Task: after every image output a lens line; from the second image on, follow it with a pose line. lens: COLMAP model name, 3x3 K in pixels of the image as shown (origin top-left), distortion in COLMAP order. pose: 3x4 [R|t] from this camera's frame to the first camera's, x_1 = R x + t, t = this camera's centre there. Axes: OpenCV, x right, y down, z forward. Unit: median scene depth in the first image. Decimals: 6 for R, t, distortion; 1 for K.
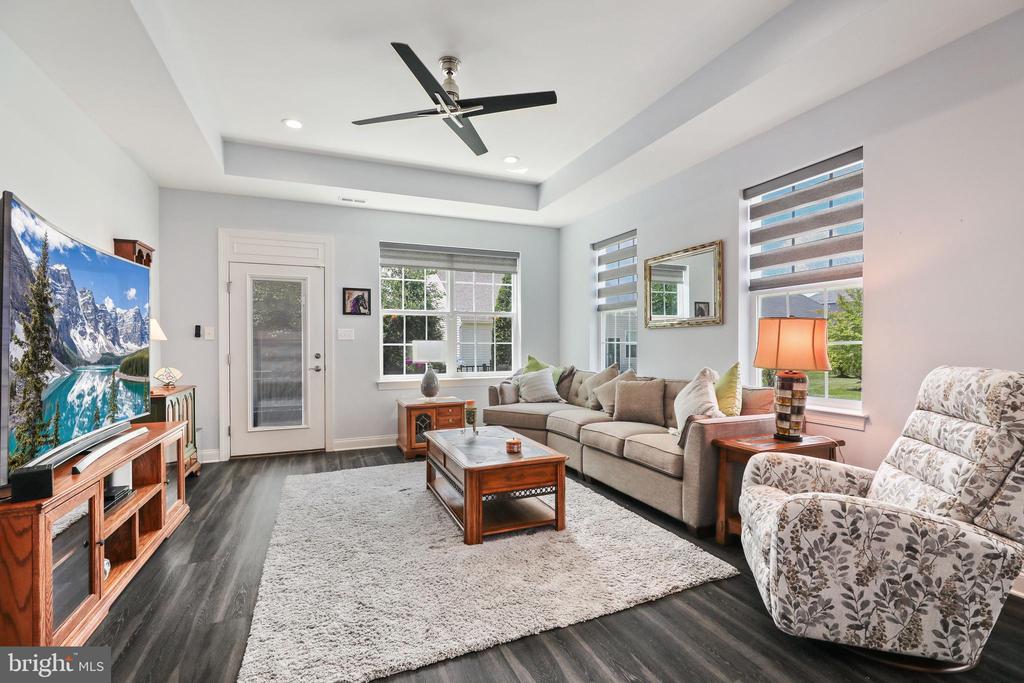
lens RADIAL K [[466.6, 0, 516.5], [0, 466.6, 341.9], [0, 0, 1]] dist [0.000906, 0.000066]
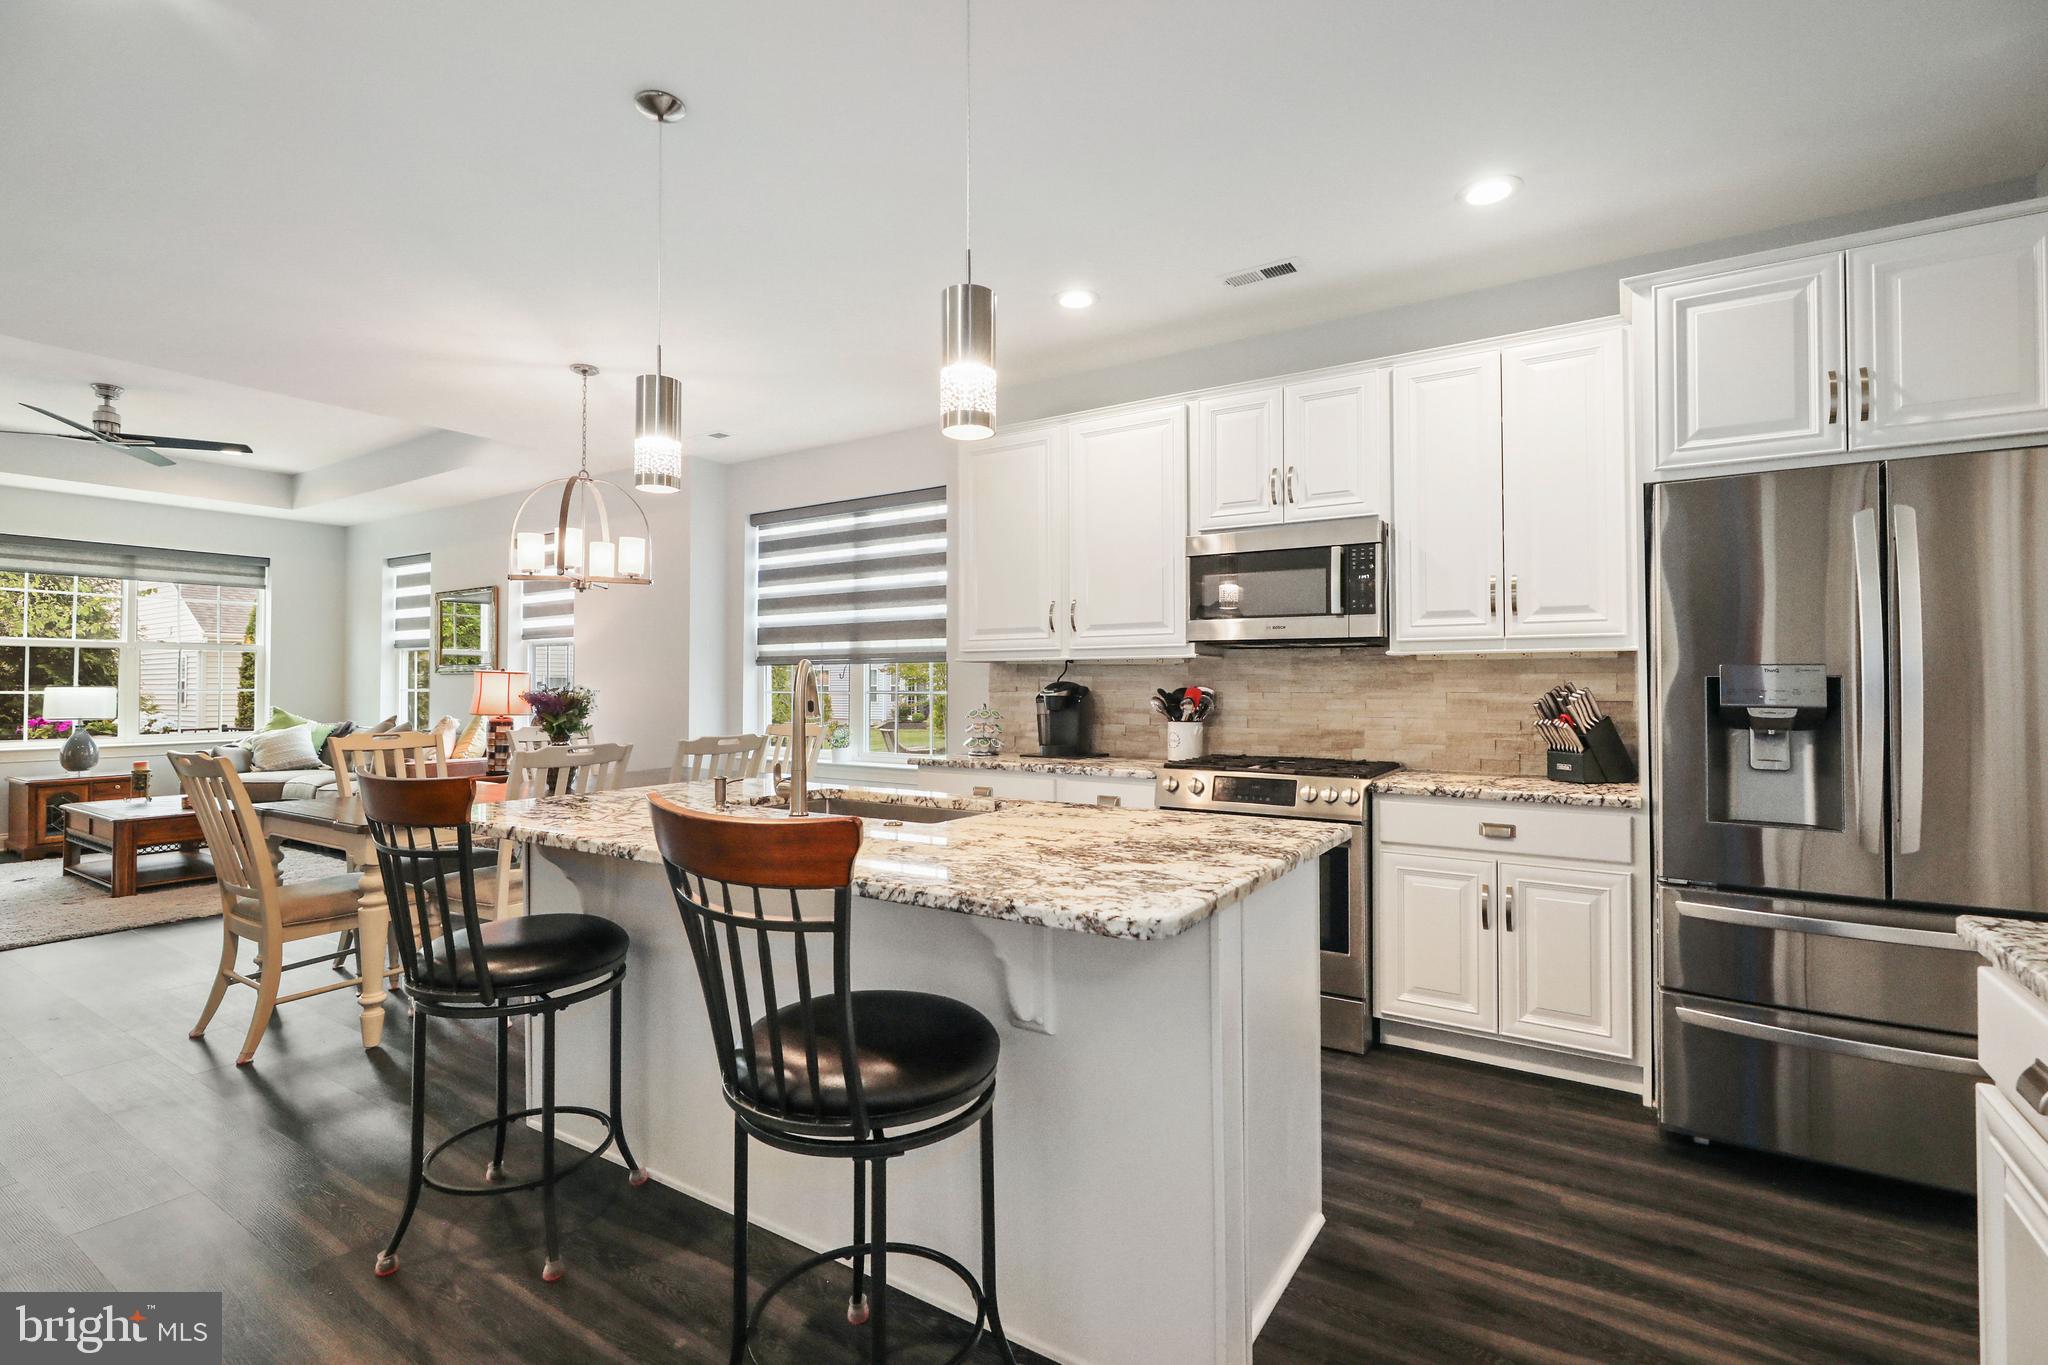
lens RADIAL K [[919.7, 0, 1020.1], [0, 919.7, 664.2], [0, 0, 1]] dist [0.002596, 0.000525]
pose [[0.831320, 0.016195, 0.555558, 0.203274], [-0.004403, 0.999736, -0.022556, -0.011737], [-0.555777, 0.016305, 0.831172, -0.873363]]
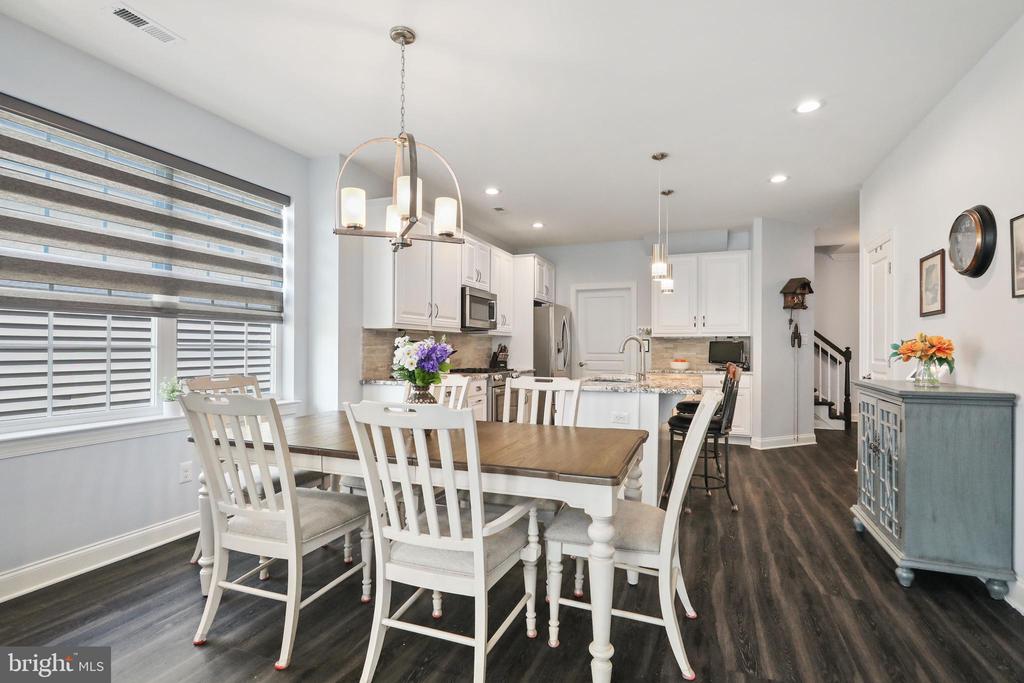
lens RADIAL K [[499.4, 0, 506.8], [0, 499.4, 349.1], [0, 0, 1]] dist [-0.002480, -0.000502]
pose [[-0.708059, -0.001169, 0.706152, -0.063491], [-0.002920, 0.999995, -0.001272, 0.001234], [-0.706147, -0.002963, -0.708059, 0.295136]]
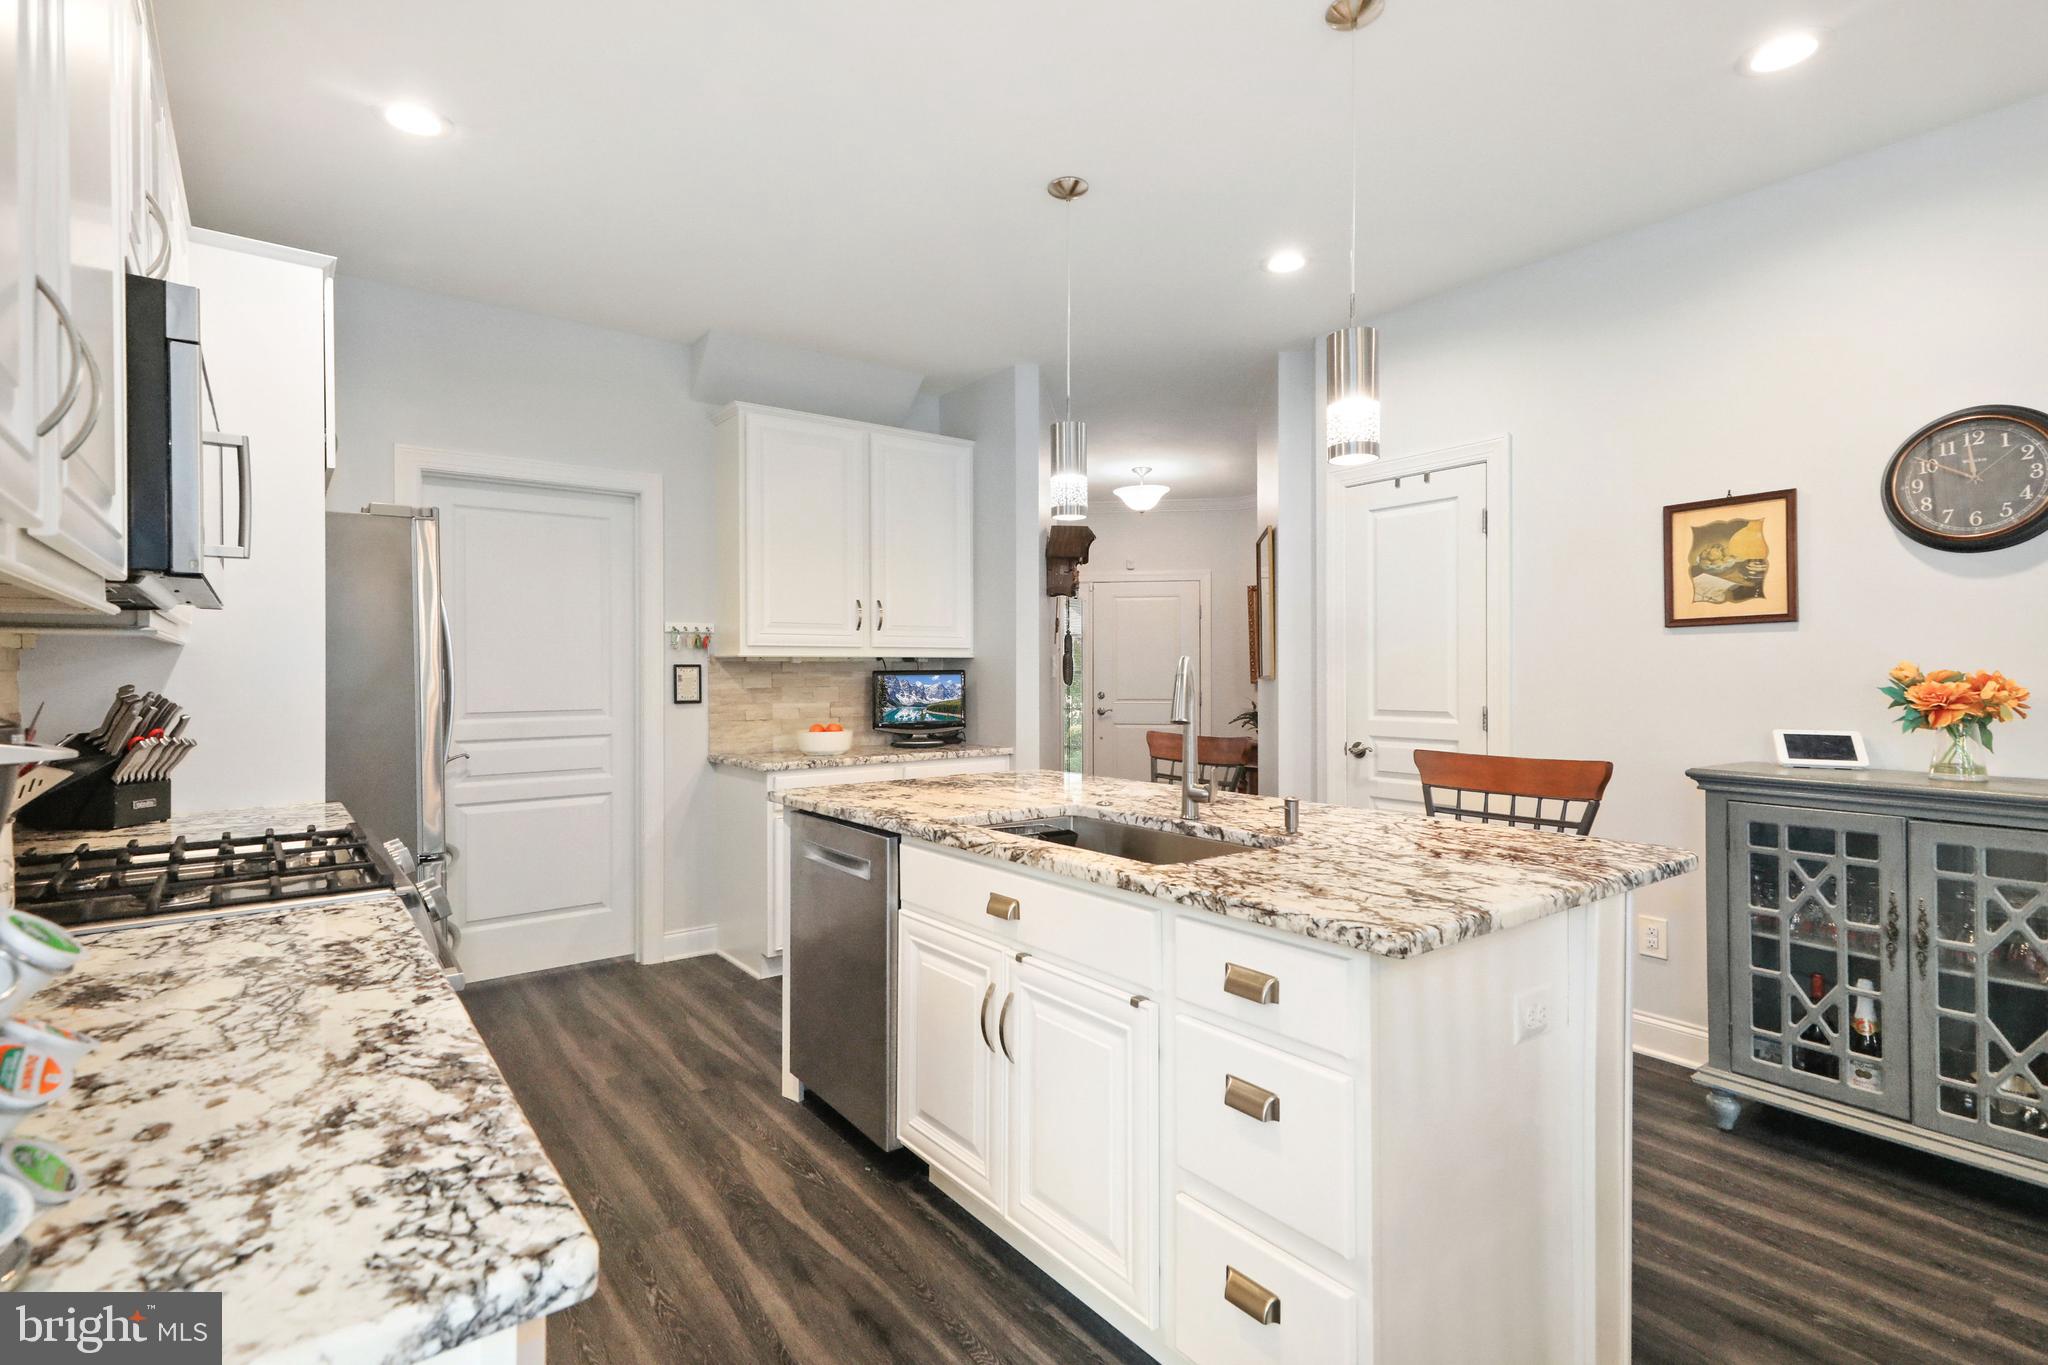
lens RADIAL K [[980.2, 0, 1032.1], [0, 980.2, 670.6], [0, 0, 1]] dist [0.002243, 0.000363]
pose [[-0.968881, 0.007655, -0.247407, 0.539486], [0.008686, 0.999958, -0.003075, -0.016851], [0.247373, -0.005128, -0.968907, -0.038805]]
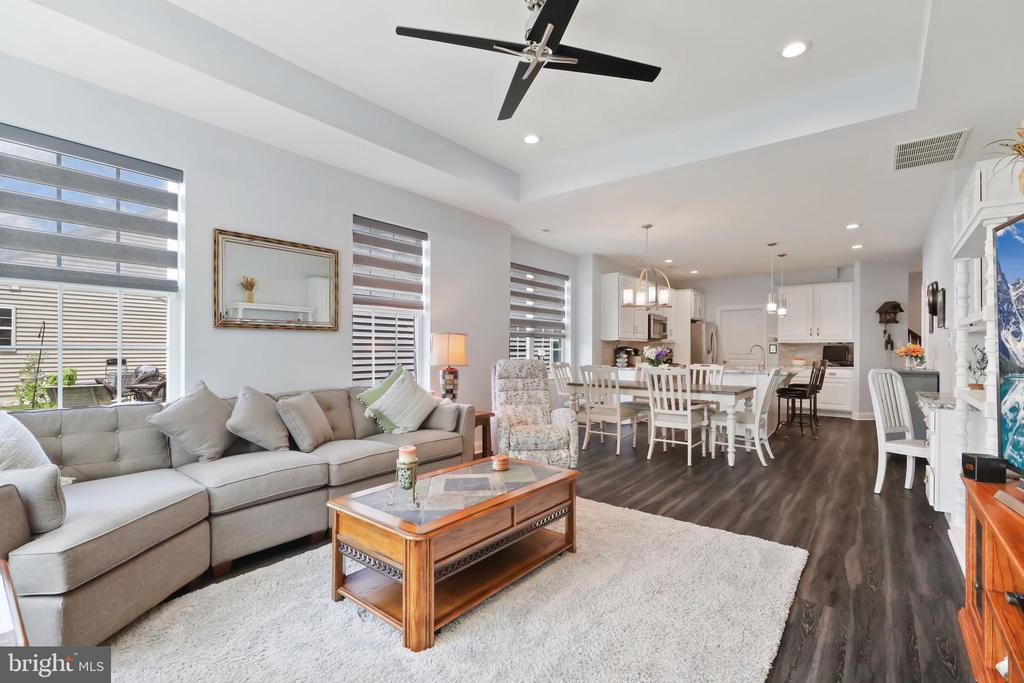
lens RADIAL K [[451.2, 0, 508.4], [0, 451.2, 353.2], [0, 0, 1]] dist [-0.020897, -0.000271]
pose [[-0.466569, -0.006050, 0.884464, -0.420296], [-0.004241, 0.999980, 0.004602, 0.001900], [-0.884474, -0.001604, -0.466586, 0.776914]]
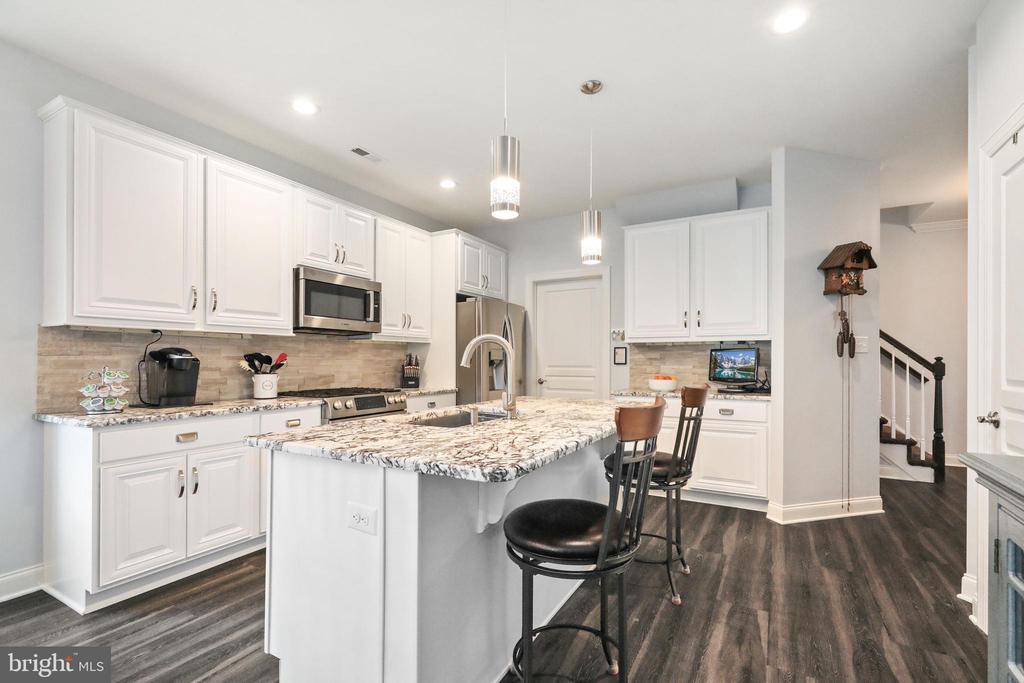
lens RADIAL K [[466.1, 0, 512.2], [0, 466.1, 362.0], [0, 0, 1]] dist [0.000867, 0.000236]
pose [[-0.604875, -0.001047, 0.796320, 0.035074], [-0.000773, 0.999999, 0.000728, 0.000740], [-0.796320, -0.000175, -0.604875, -0.207281]]
